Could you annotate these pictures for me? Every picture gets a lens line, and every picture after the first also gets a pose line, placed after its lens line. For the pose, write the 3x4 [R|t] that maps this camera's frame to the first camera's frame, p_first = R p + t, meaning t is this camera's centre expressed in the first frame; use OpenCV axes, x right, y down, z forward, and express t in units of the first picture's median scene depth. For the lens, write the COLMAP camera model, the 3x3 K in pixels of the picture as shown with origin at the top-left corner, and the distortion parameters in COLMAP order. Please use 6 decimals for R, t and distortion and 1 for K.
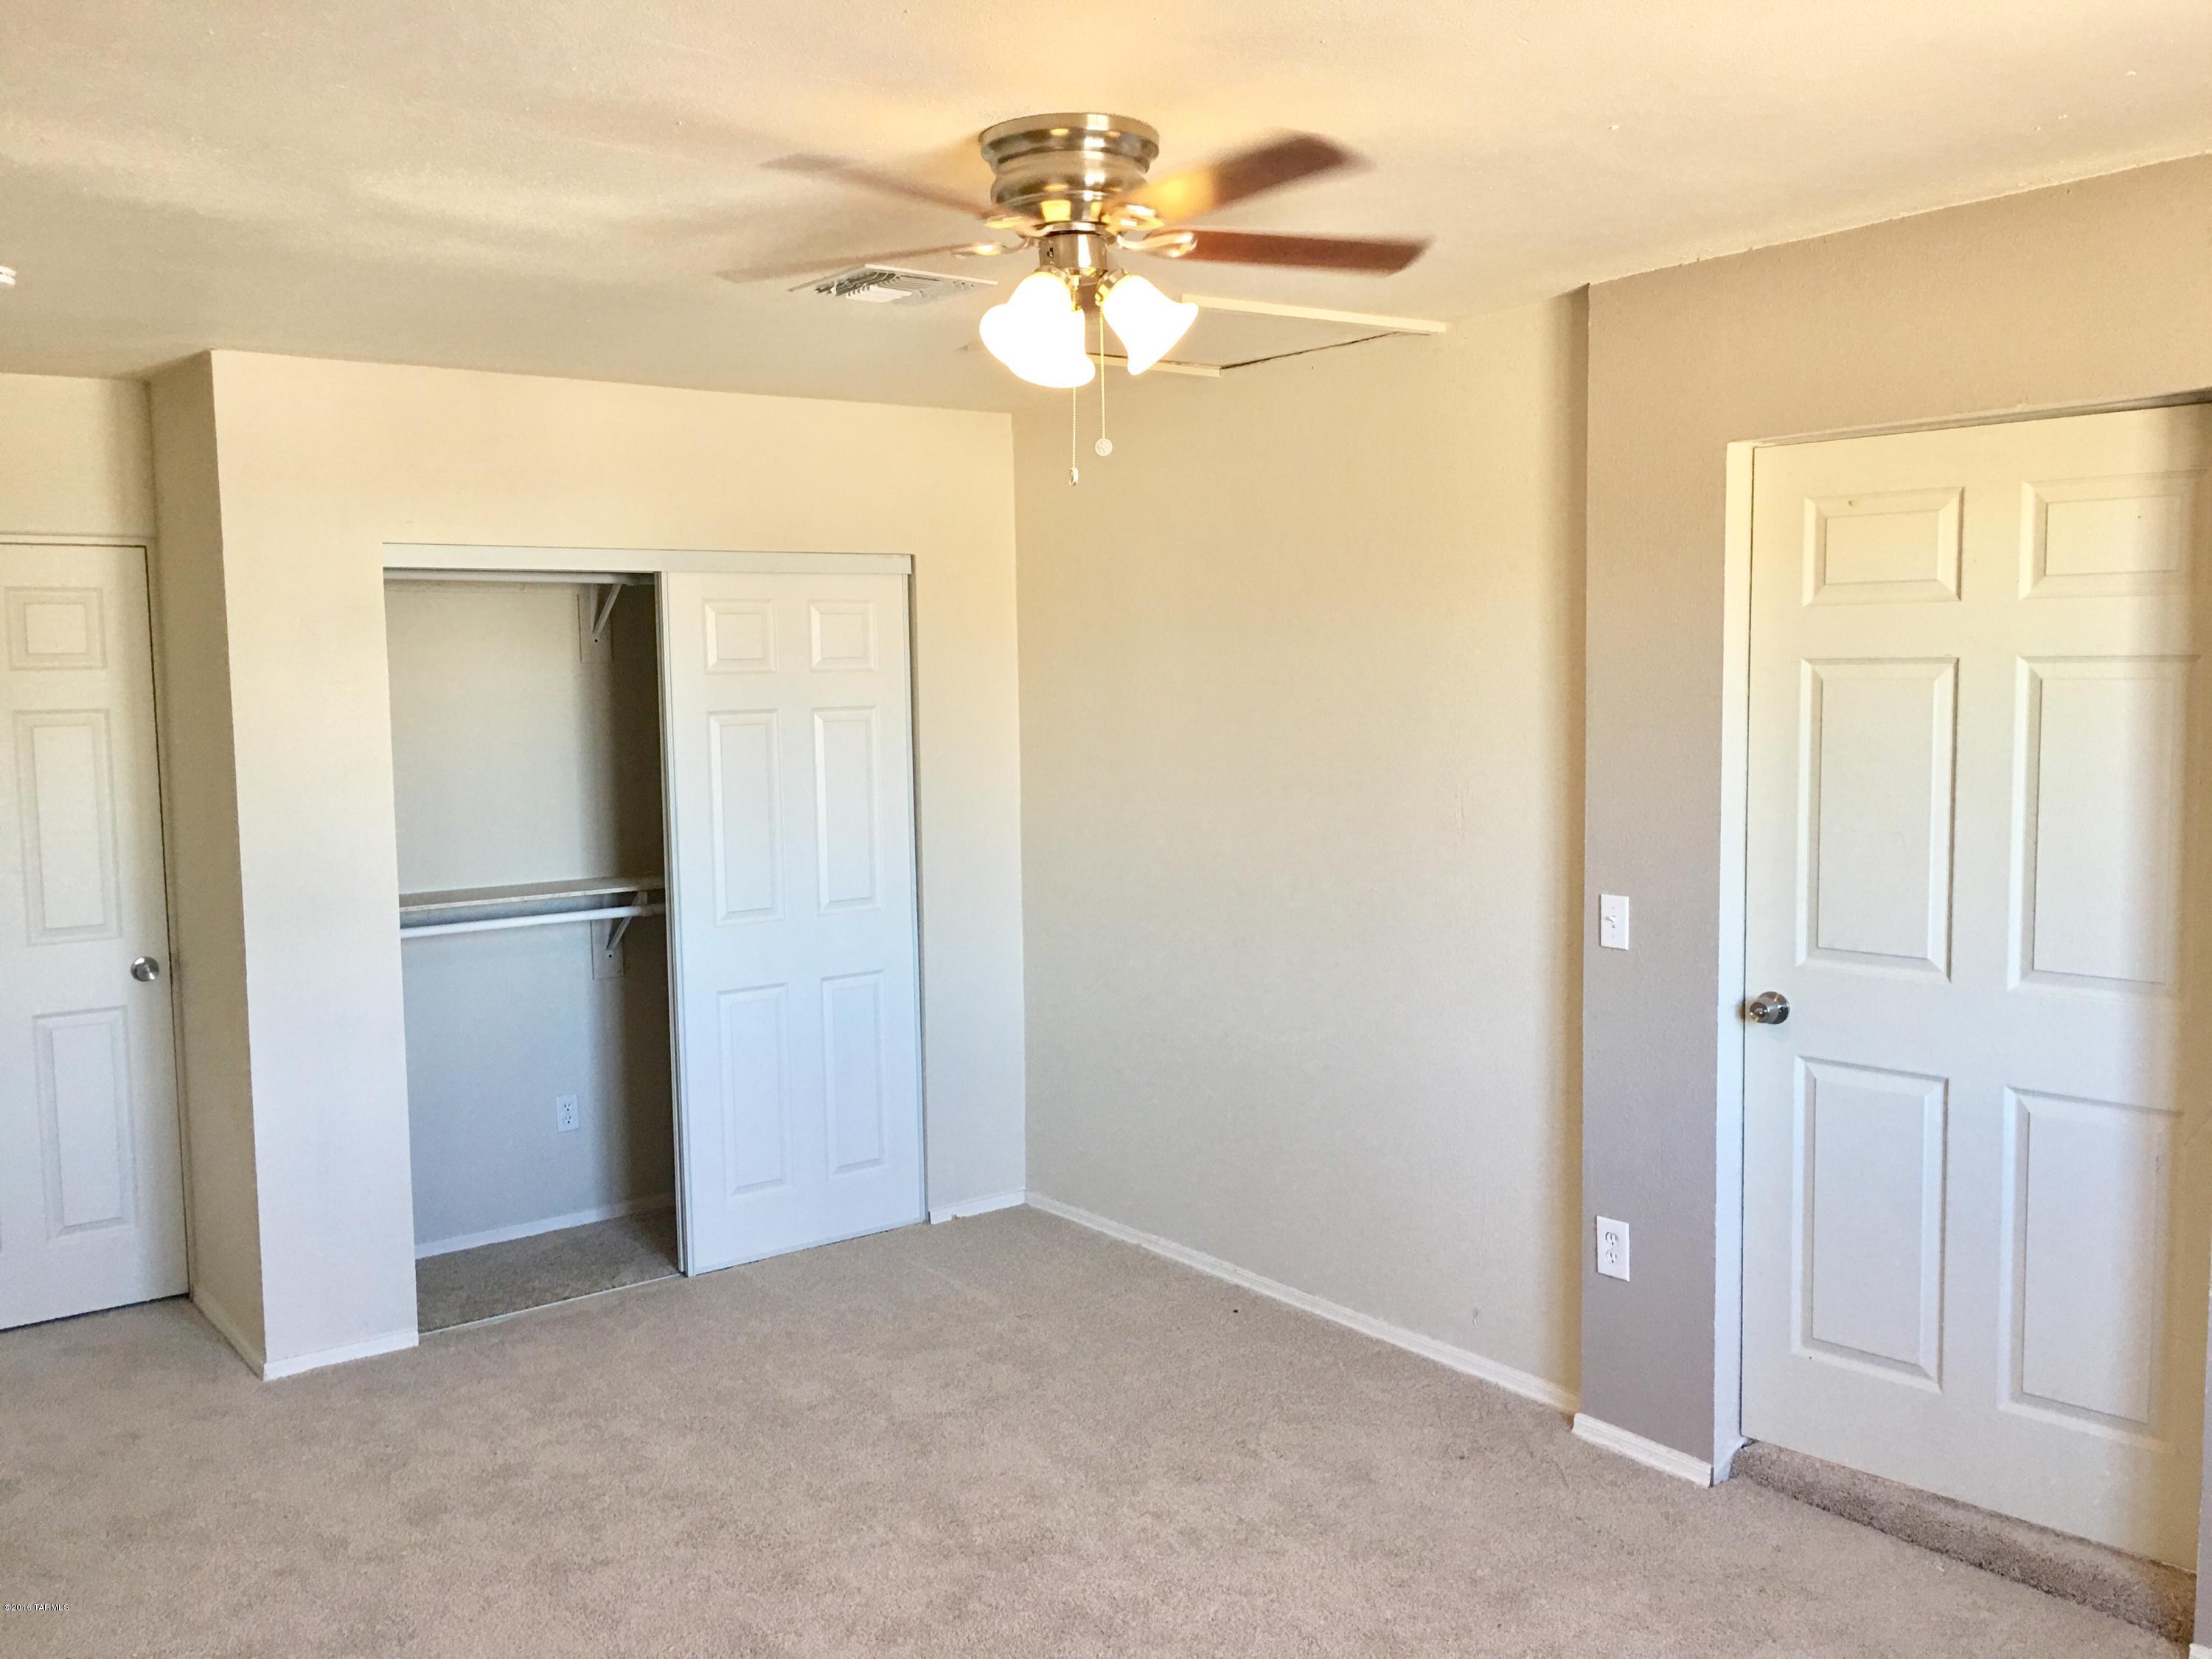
lens RADIAL K [[1871.6, 0, 1114.8], [0, 1871.6, 821.3], [0, 0, 1]] dist [0.056667, -0.040679]
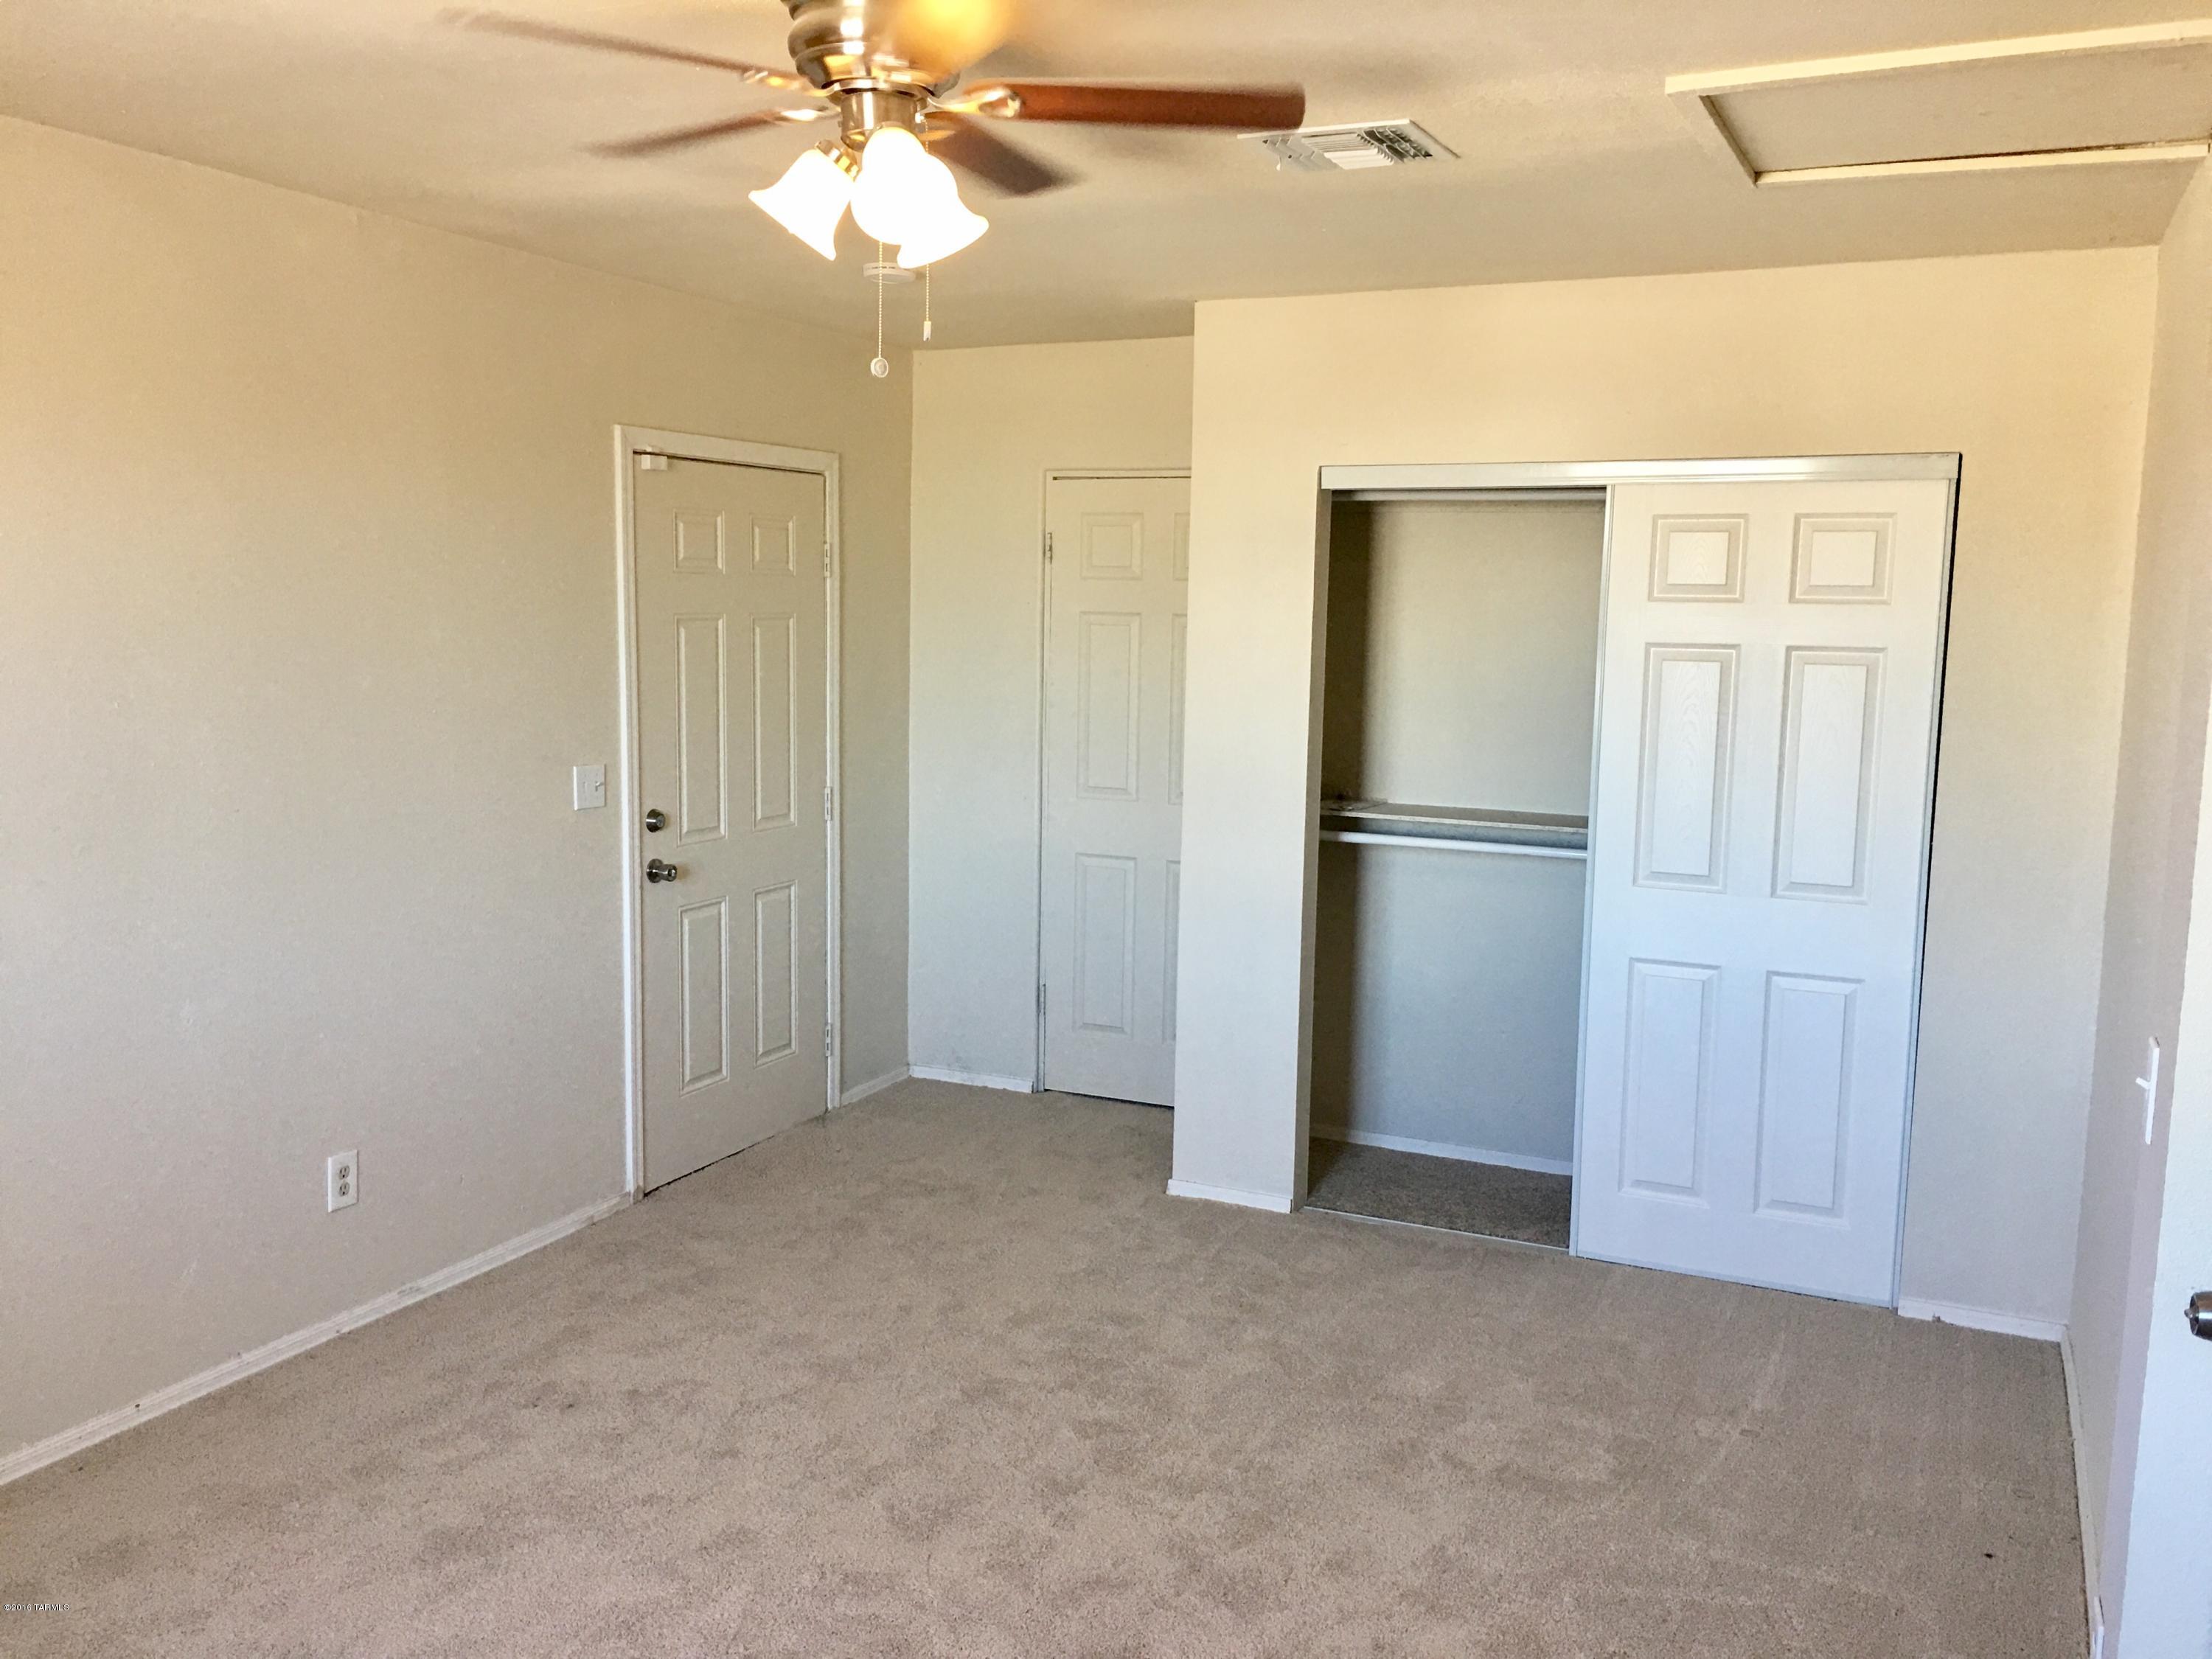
lens RADIAL K [[1871.6, 0, 1108.5], [0, 1871.6, 824.0], [0, 0, 1]] dist [0.056667, -0.040679]
pose [[0.470401, 0.134218, -0.872186, 0.518061], [-0.103866, 0.989917, 0.096316, -0.038154], [0.876319, 0.045283, 0.479598, 0.408608]]
